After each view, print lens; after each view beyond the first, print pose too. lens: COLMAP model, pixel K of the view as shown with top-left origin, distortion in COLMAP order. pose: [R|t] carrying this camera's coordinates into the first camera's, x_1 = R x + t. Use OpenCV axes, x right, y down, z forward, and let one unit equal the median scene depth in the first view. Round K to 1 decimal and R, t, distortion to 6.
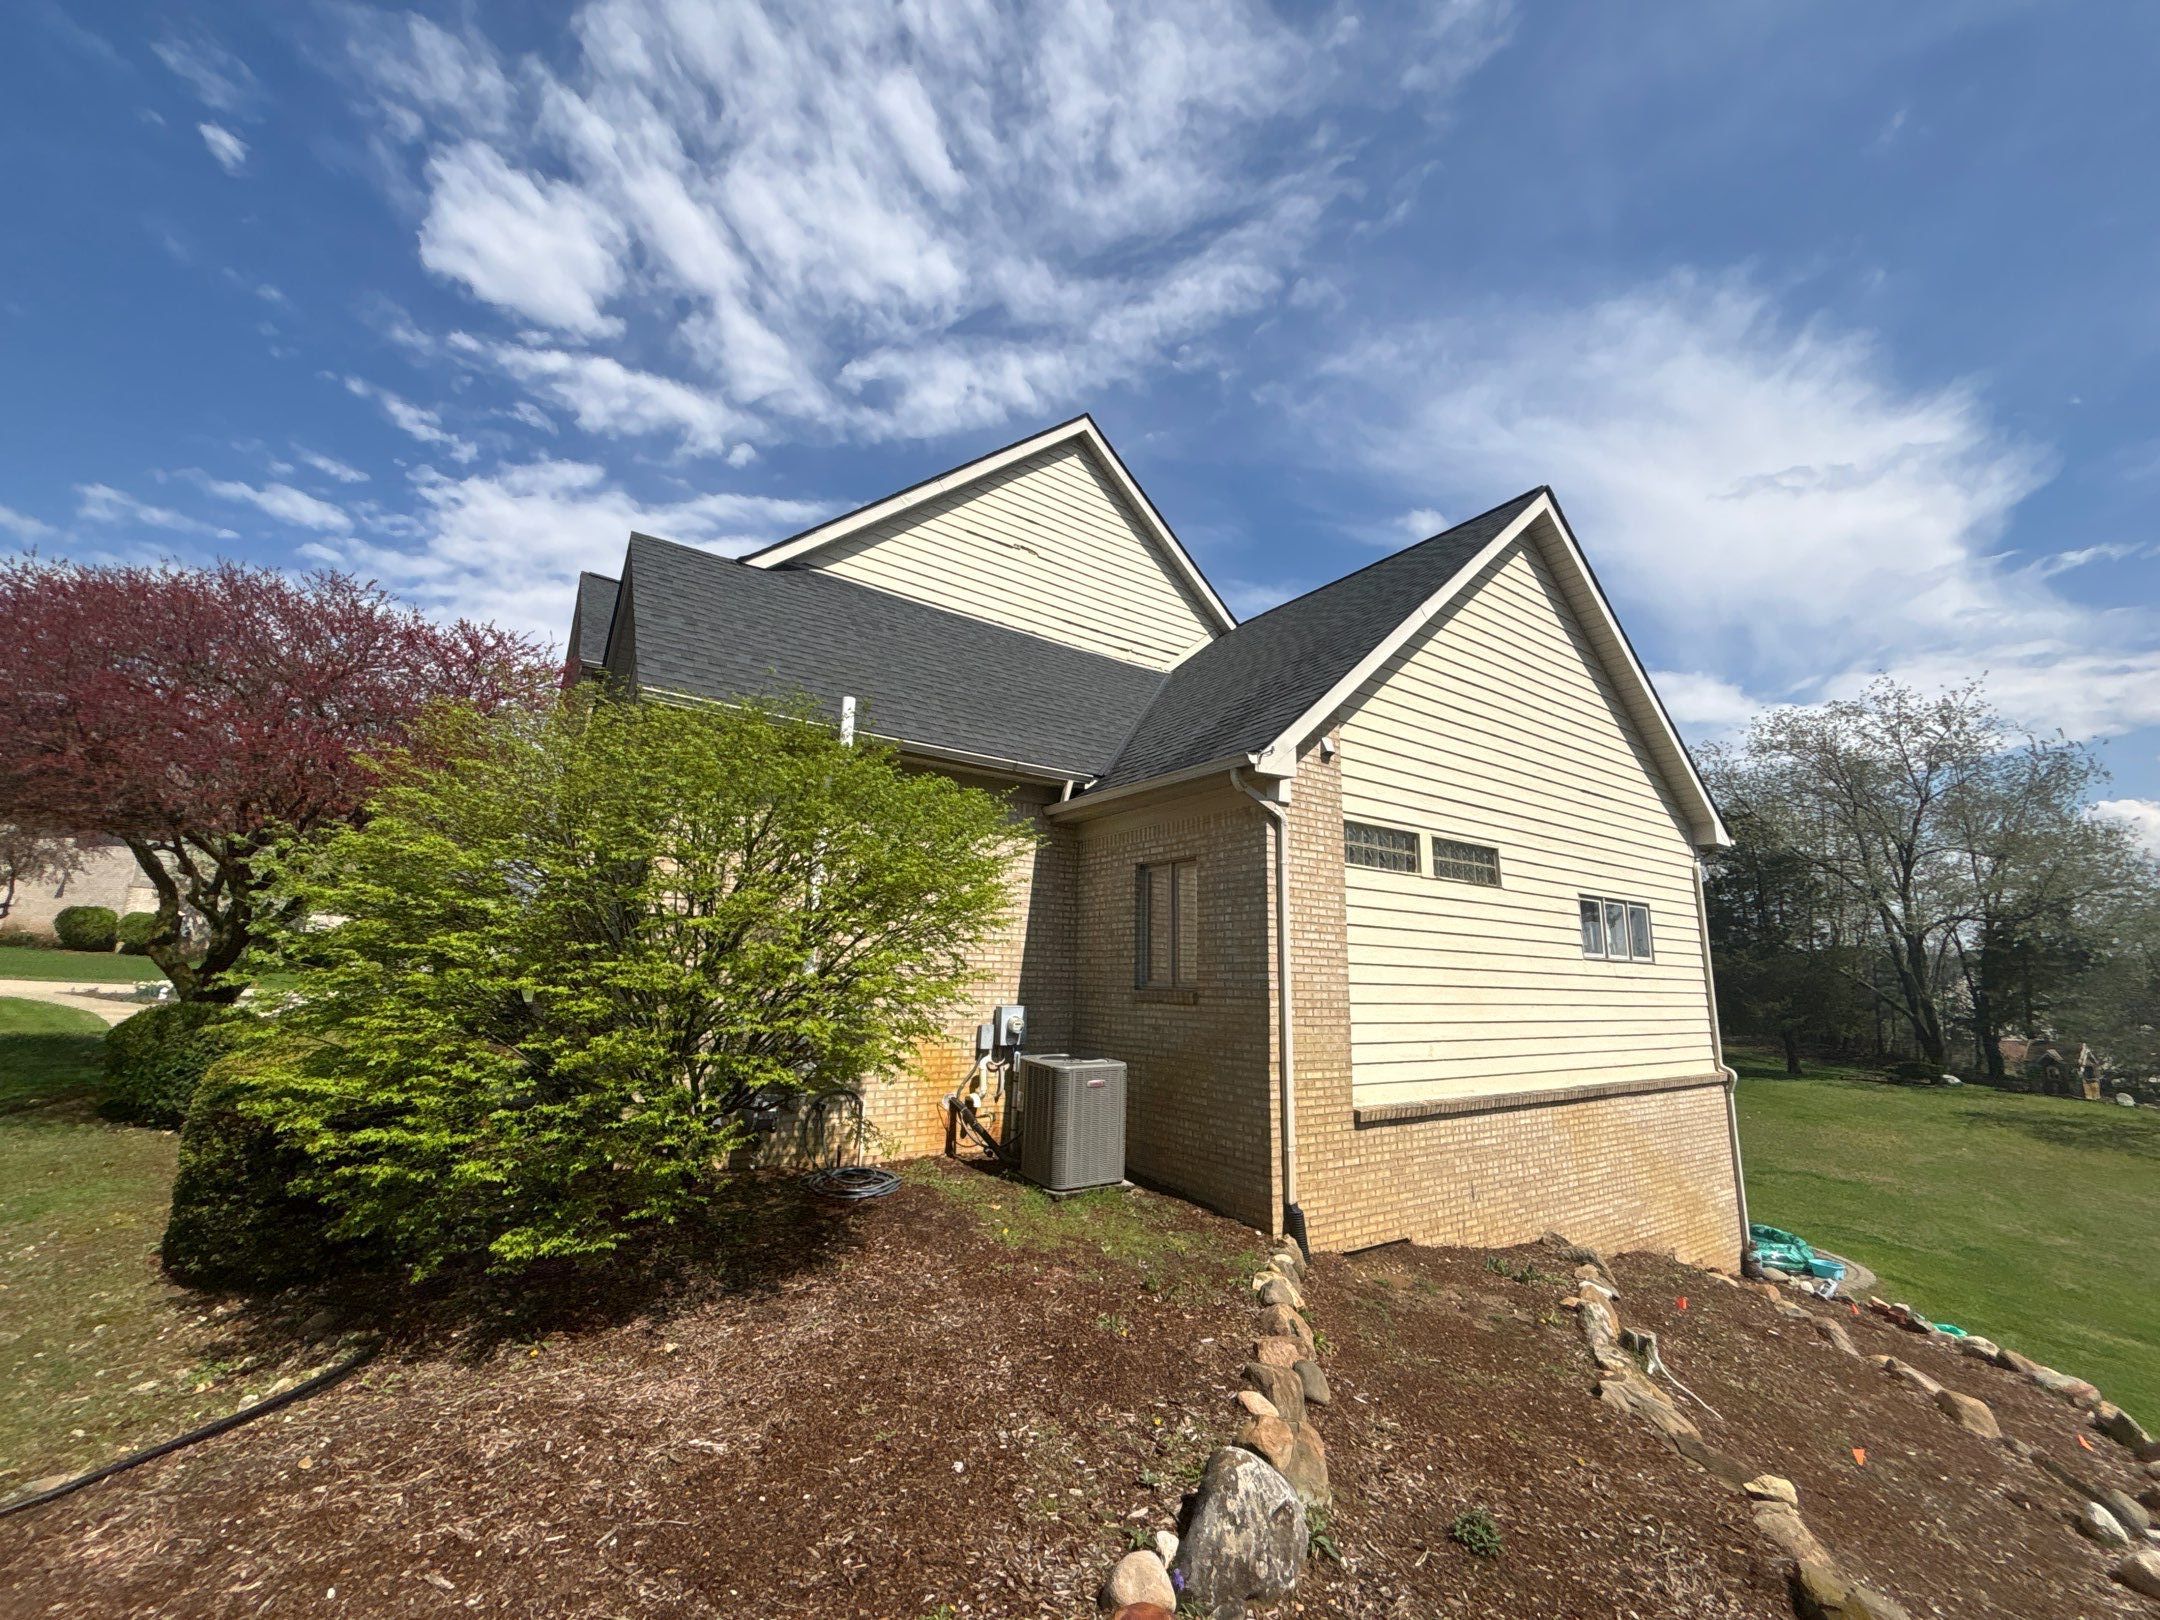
lens RADIAL K [[862.0, 0, 1082.6], [0, 862.0, 805.9], [0, 0, 1]] dist [-0.002841, -0.000130]
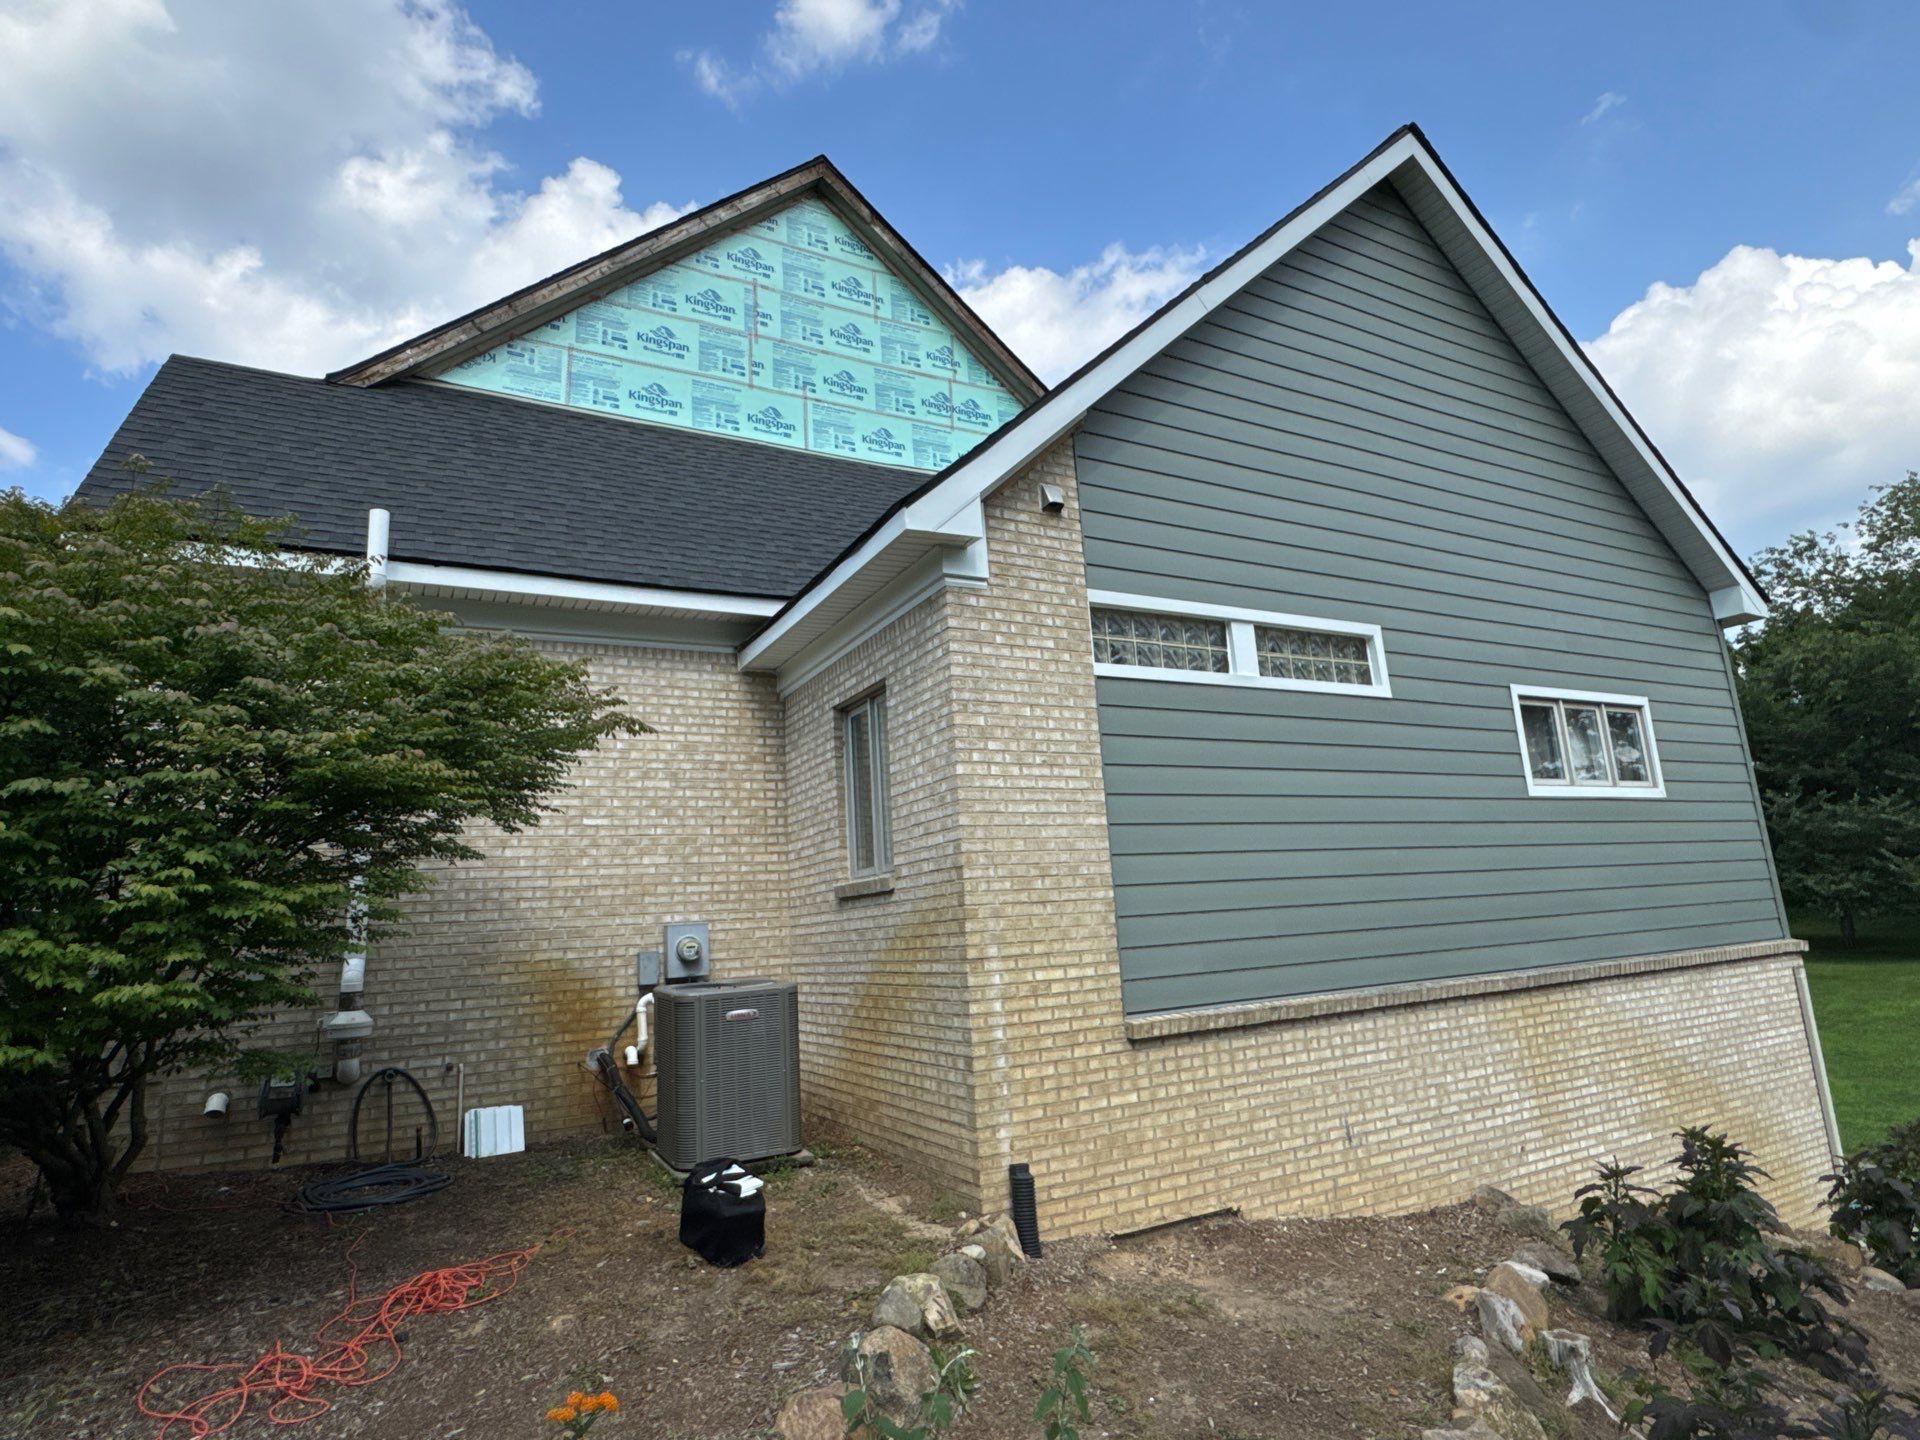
lens RADIAL K [[1028.9, 0, 960.7], [0, 1028.9, 722.7], [0, 0, 1]] dist [-0.001105, 0.000553]
pose [[0.990787, -0.103784, -0.087003, 0.279874], [0.104081, 0.994568, -0.001129, 0.107073], [0.086648, -0.007937, 0.996207, 0.190557]]
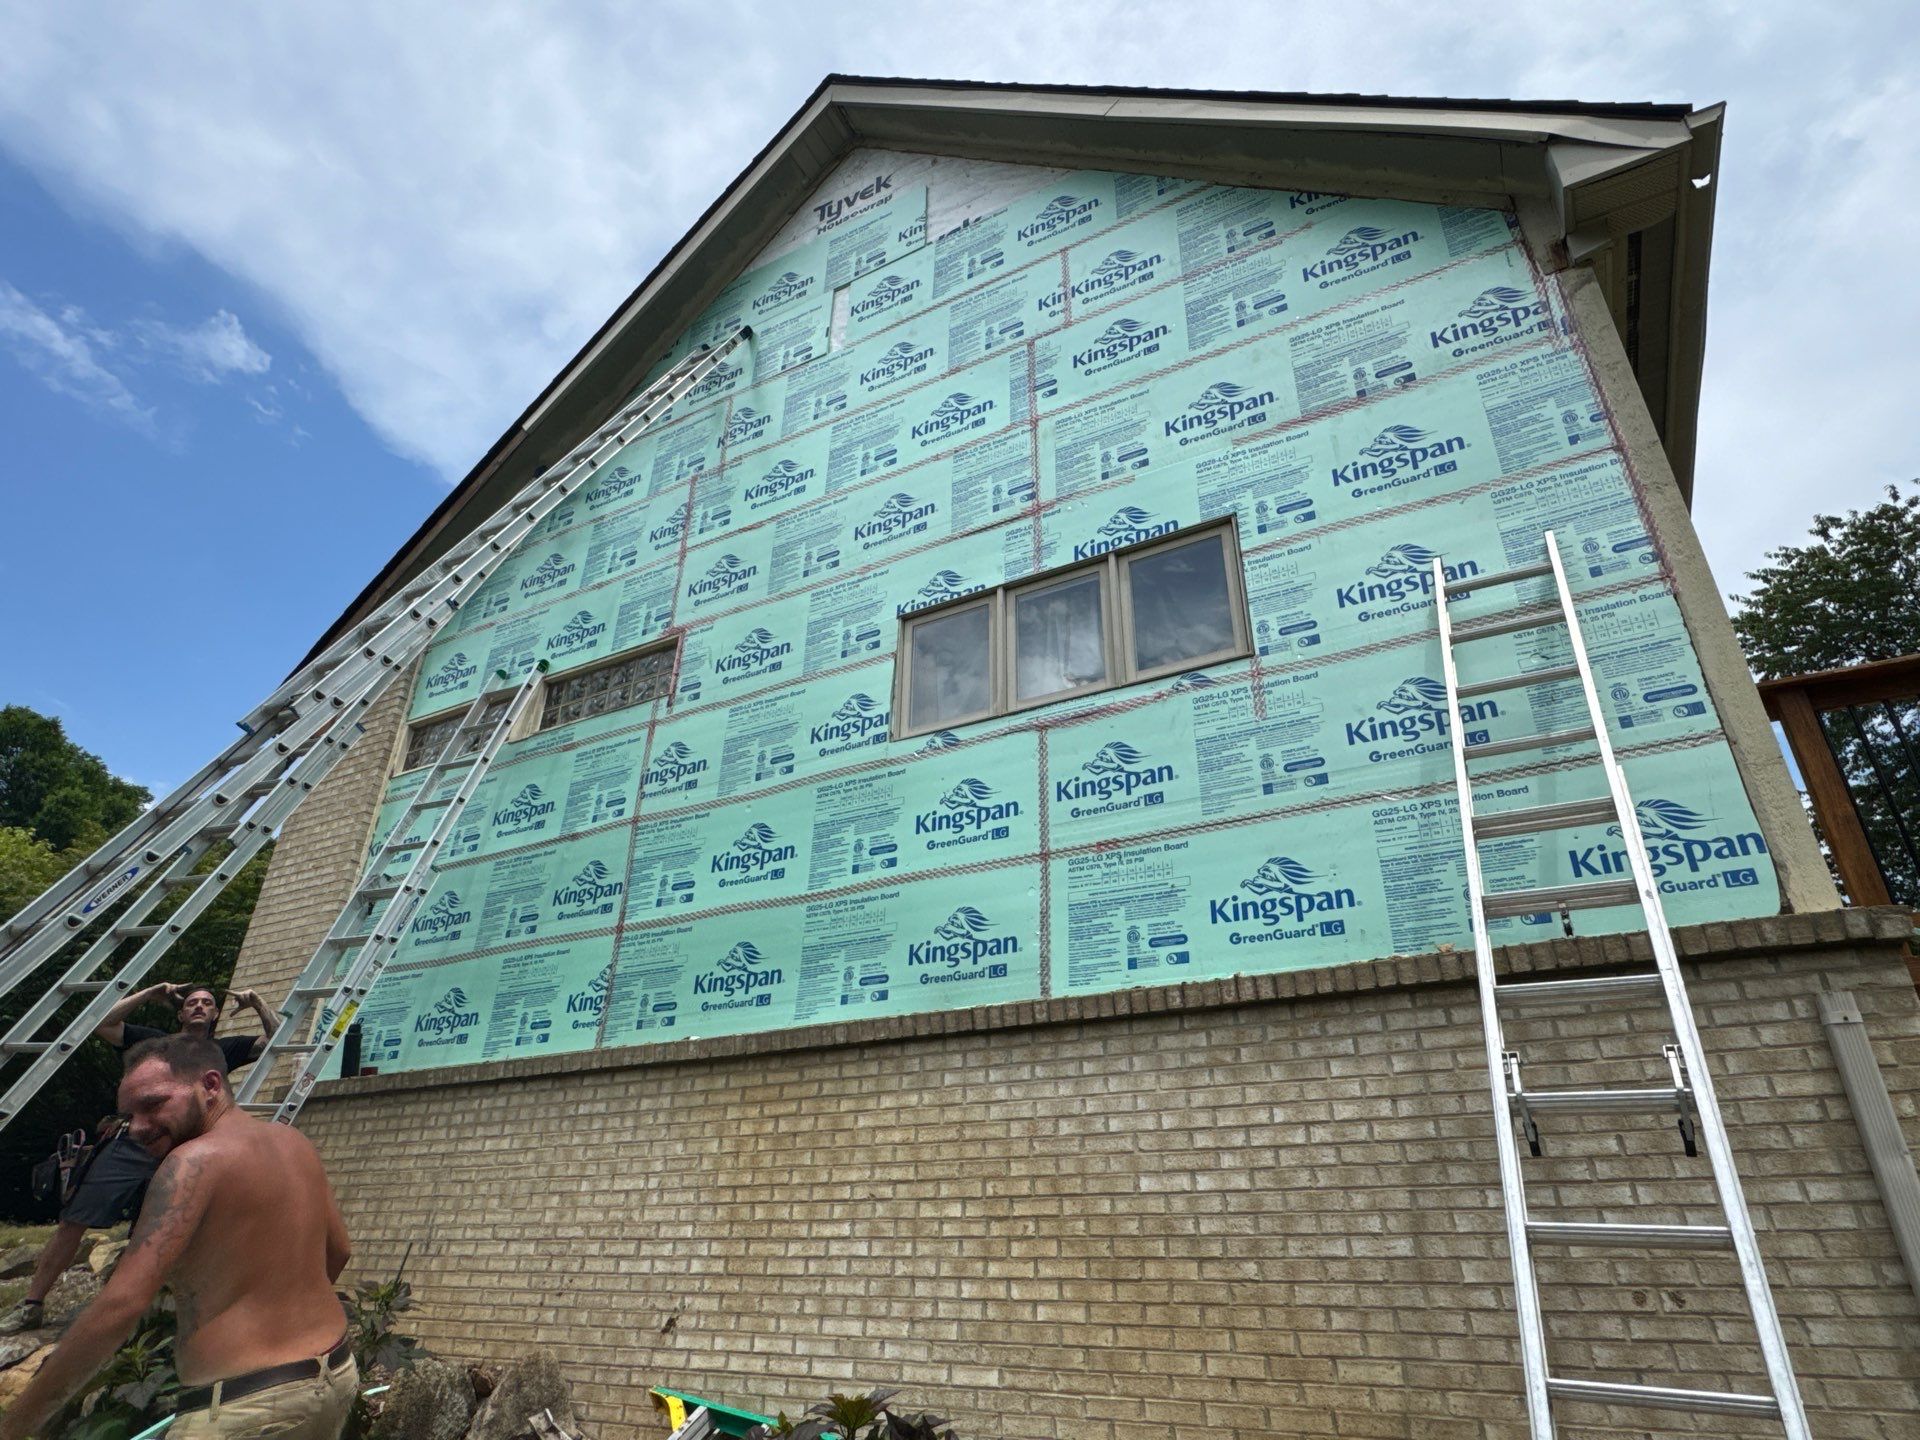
lens RADIAL K [[1060.9, 0, 958.4], [0, 1060.9, 725.6], [0, 0, 1]] dist [-0.001788, 0.001412]
pose [[0.448720, -0.433485, -0.781499, 1.383040], [0.172436, 0.900045, -0.400231, 0.528666], [0.876879, 0.044833, 0.478617, 1.046323]]
